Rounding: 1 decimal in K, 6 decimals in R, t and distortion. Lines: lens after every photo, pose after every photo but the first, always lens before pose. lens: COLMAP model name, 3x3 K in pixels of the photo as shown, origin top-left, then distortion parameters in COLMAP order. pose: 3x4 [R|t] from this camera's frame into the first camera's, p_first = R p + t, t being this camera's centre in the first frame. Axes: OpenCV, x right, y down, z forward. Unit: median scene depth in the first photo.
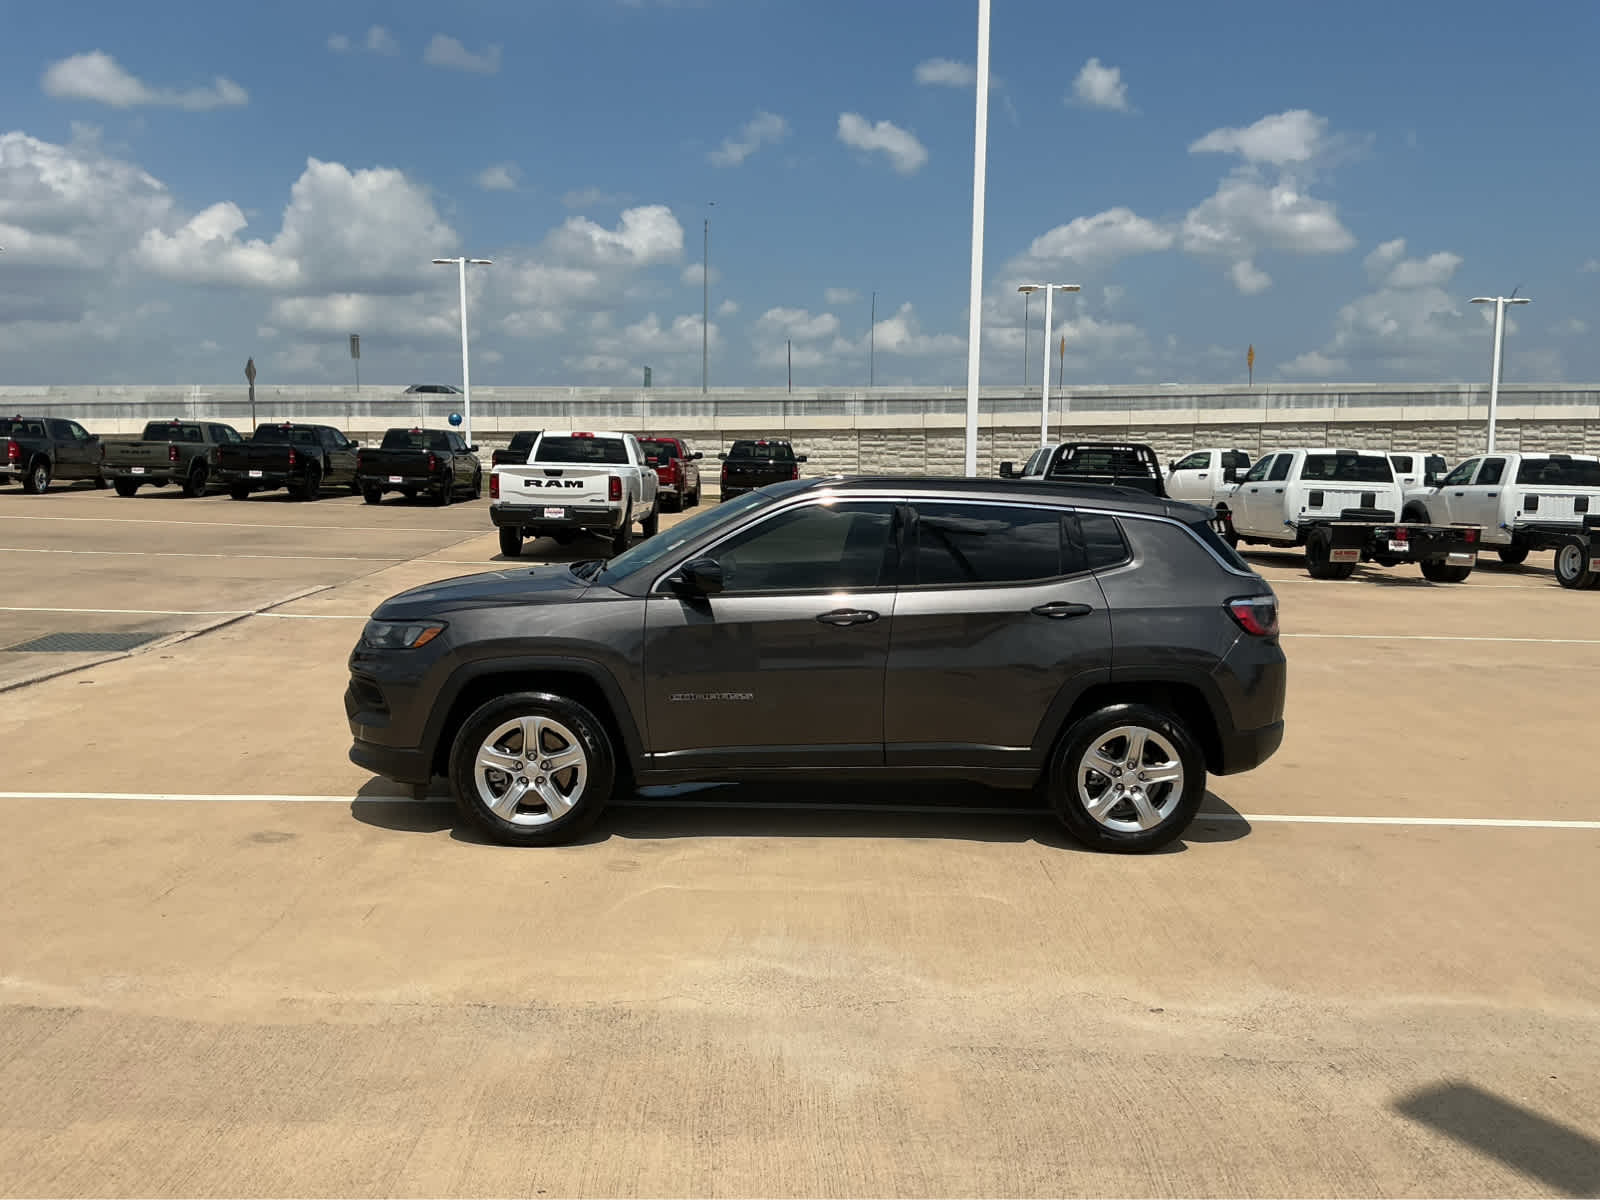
lens RADIAL K [[1323.2, 0, 801.9], [0, 1323.2, 611.7], [0, 0, 1]] dist [0.085494, -0.161081]
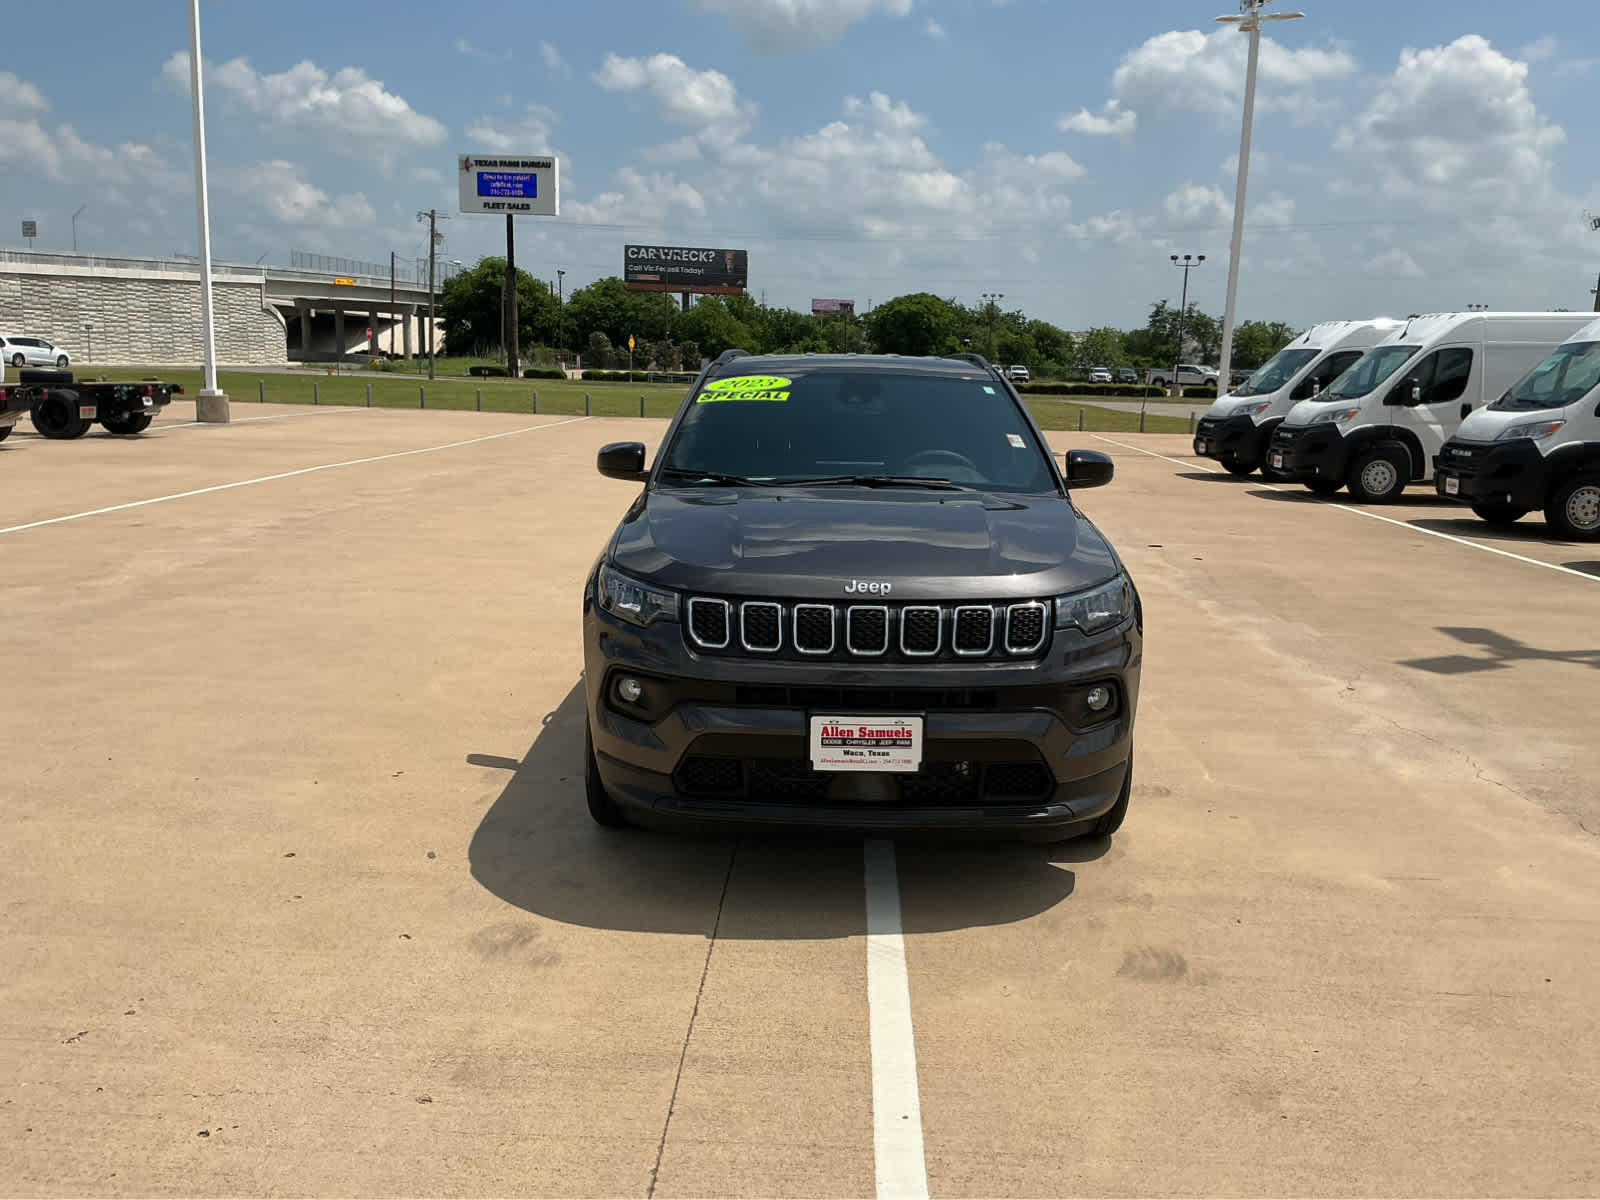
lens RADIAL K [[1323.2, 0, 803.8], [0, 1323.2, 600.9], [0, 0, 1]] dist [0.085494, -0.161081]
pose [[0.070227, -0.197836, 0.977716, -0.994175], [0.088018, 0.977542, 0.191479, -0.130276], [-0.993640, 0.072610, 0.086063, 1.114219]]
